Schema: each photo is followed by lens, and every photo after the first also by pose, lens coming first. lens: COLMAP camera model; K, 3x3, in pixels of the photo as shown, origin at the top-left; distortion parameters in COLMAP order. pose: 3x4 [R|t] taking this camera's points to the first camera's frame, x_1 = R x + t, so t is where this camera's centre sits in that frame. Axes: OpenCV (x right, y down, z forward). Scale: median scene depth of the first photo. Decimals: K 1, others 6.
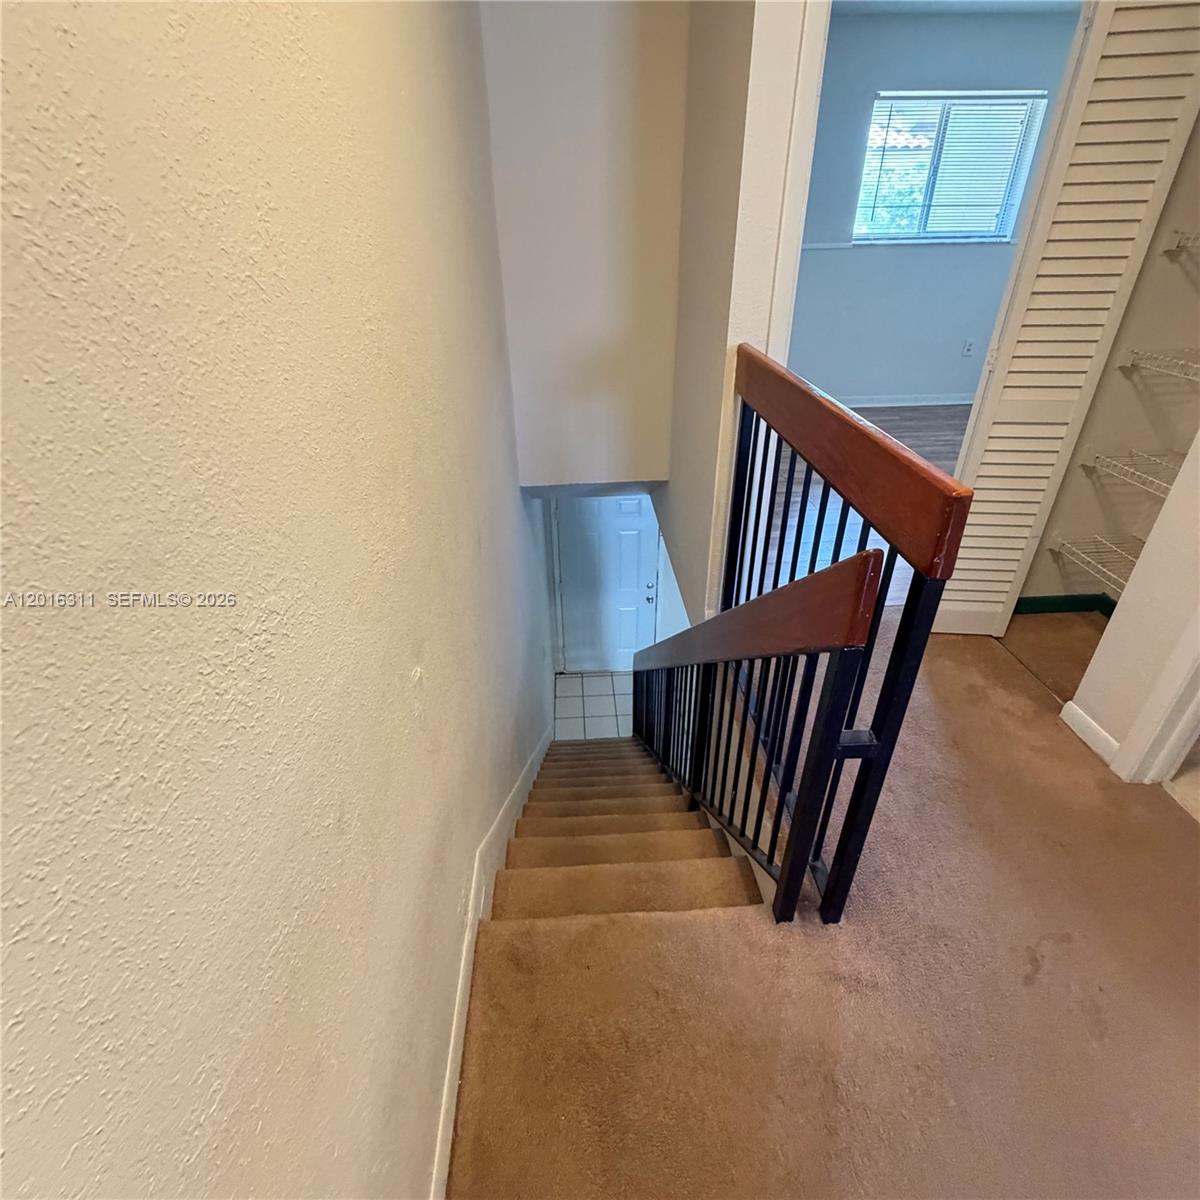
lens RADIAL K [[635.1, 0, 601.3], [0, 635.1, 600.1], [0, 0, 1]] dist [0.001394, -0.002404]
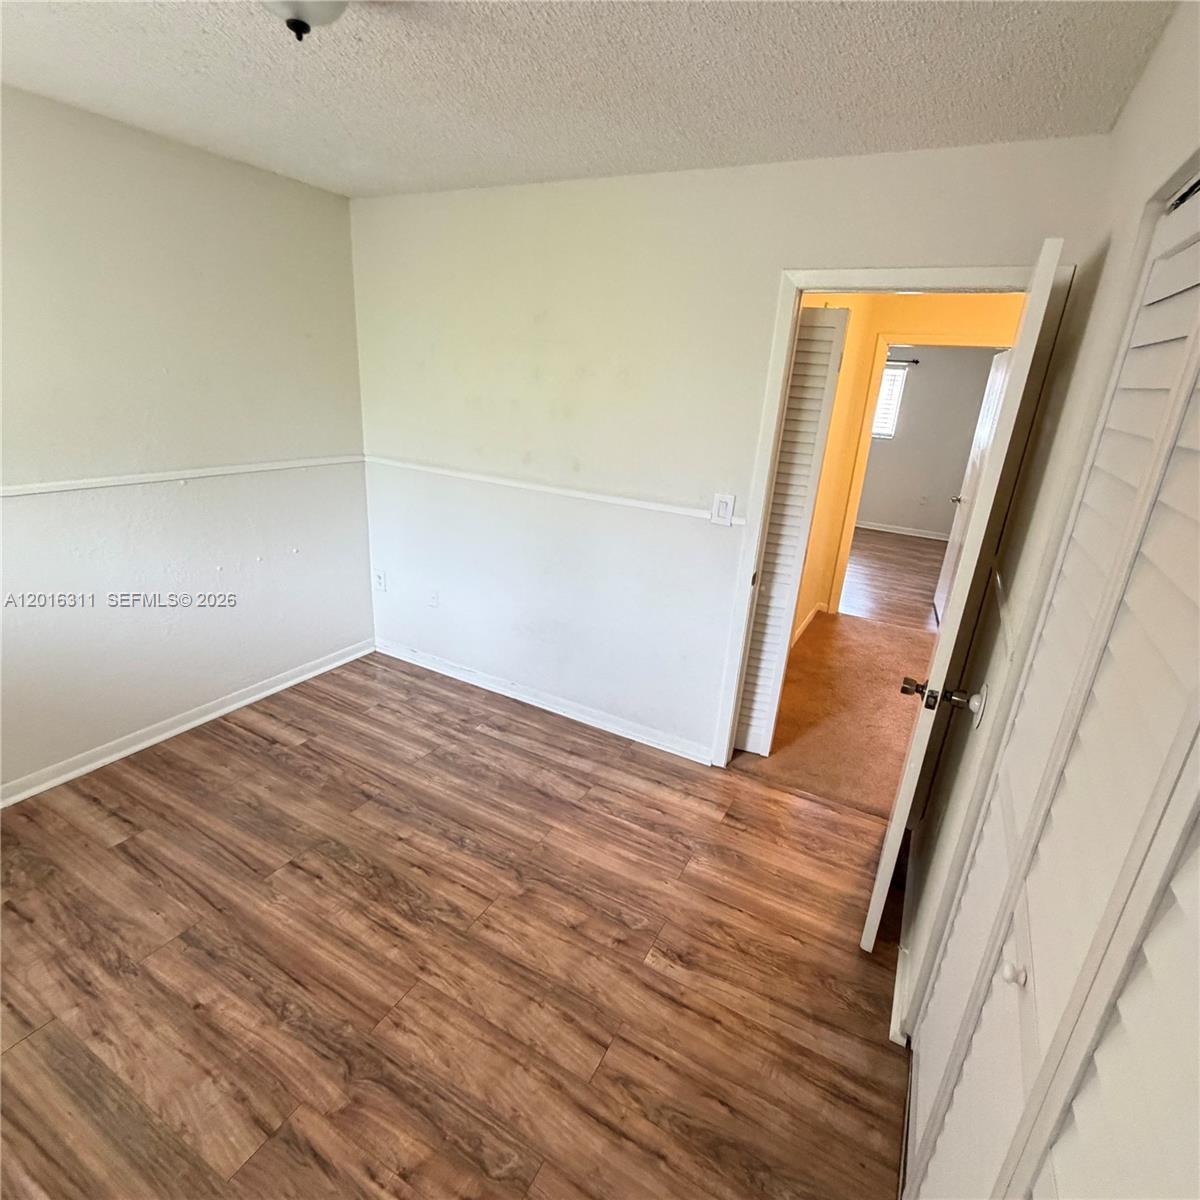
lens RADIAL K [[635.1, 0, 600.4], [0, 635.1, 599.2], [0, 0, 1]] dist [0.001394, -0.002404]
pose [[-0.849030, -0.212117, 0.483895, 0.123970], [0.227753, 0.679472, 0.697458, -0.599667], [-0.476735, 0.702371, -0.528582, 0.860728]]
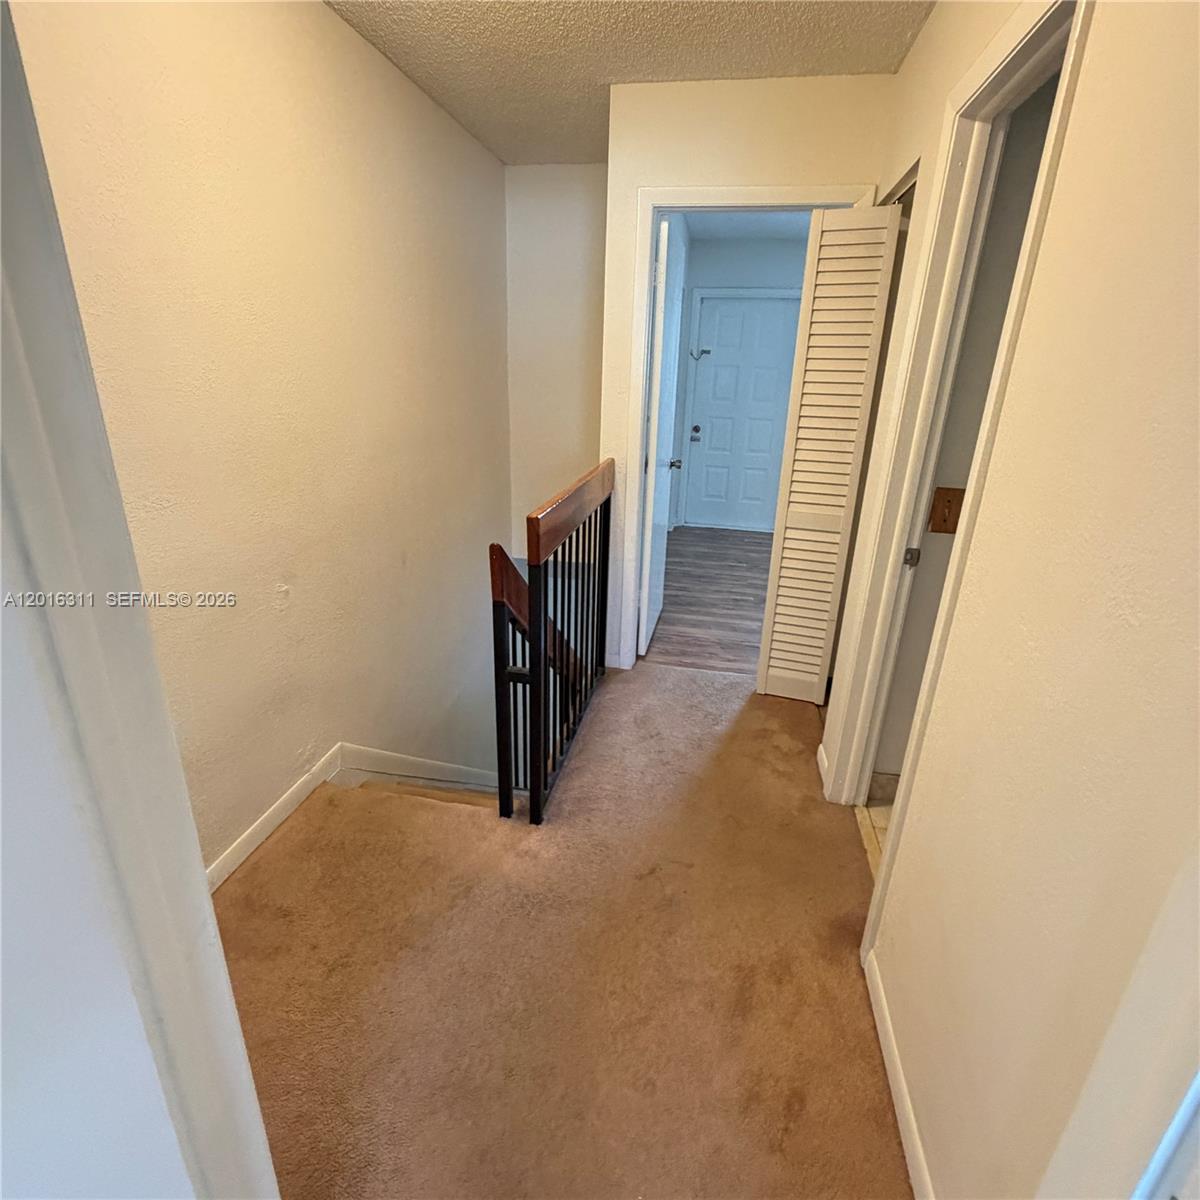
lens RADIAL K [[635.1, 0, 598.4], [0, 635.1, 599.5], [0, 0, 1]] dist [0.001394, -0.002404]
pose [[0.968666, 0.119980, -0.217464, 0.237935], [-0.159567, 0.971603, -0.174716, 0.074419], [0.190327, 0.203942, 0.960304, -0.150431]]
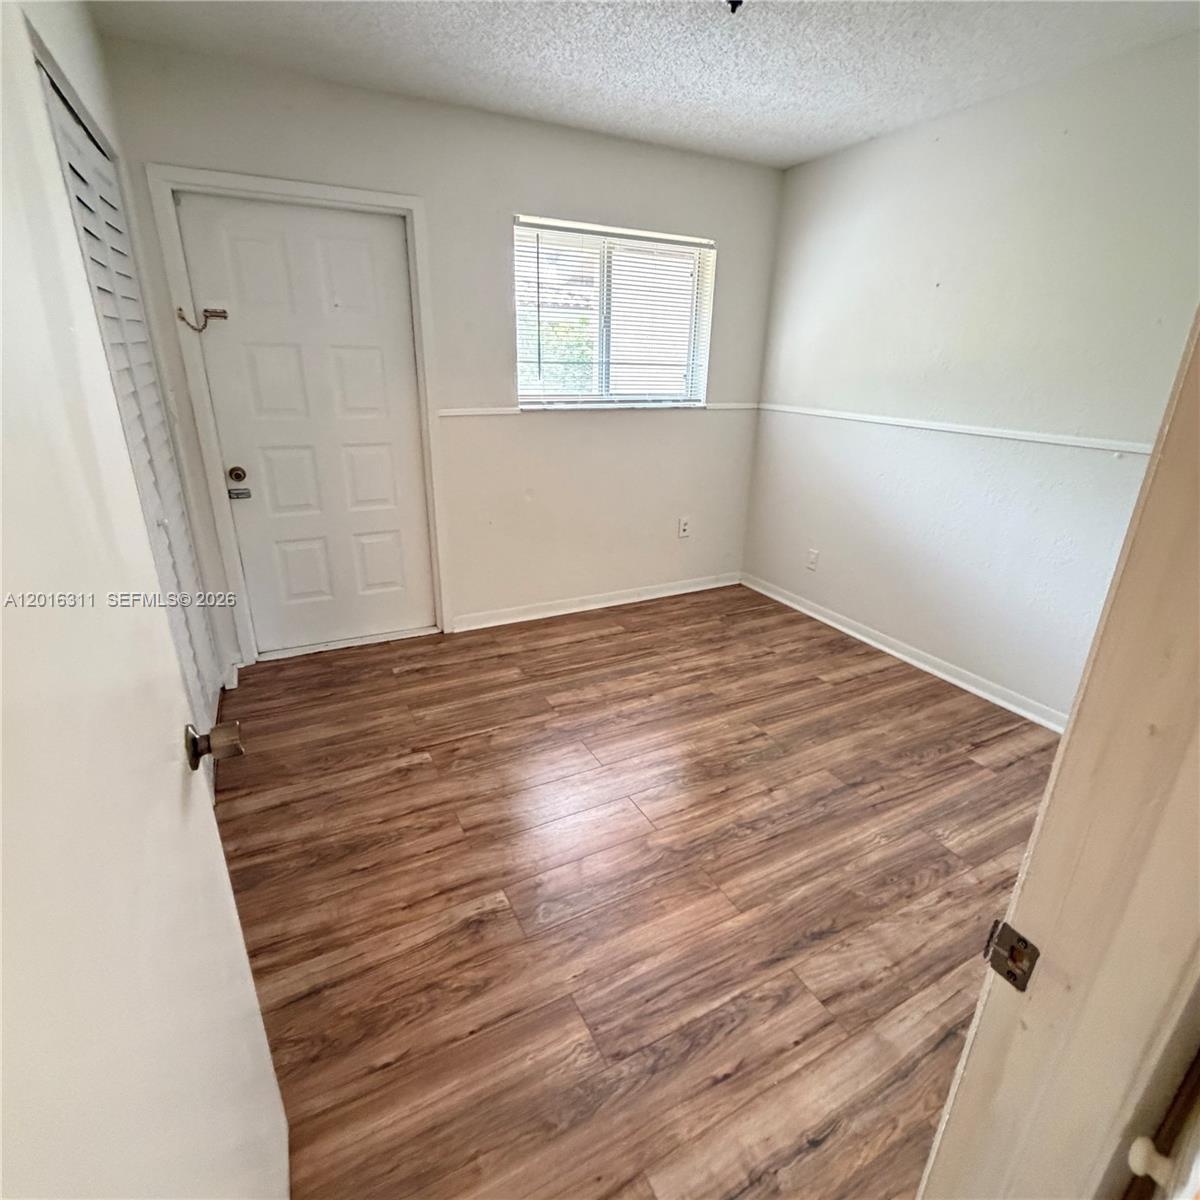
lens RADIAL K [[635.1, 0, 605.3], [0, 635.1, 597.1], [0, 0, 1]] dist [0.001394, -0.002404]
pose [[0.907430, -0.114789, 0.404221, 0.172981], [0.187178, 0.971676, -0.144258, -0.238319], [-0.376213, 0.206565, 0.903214, 0.369968]]
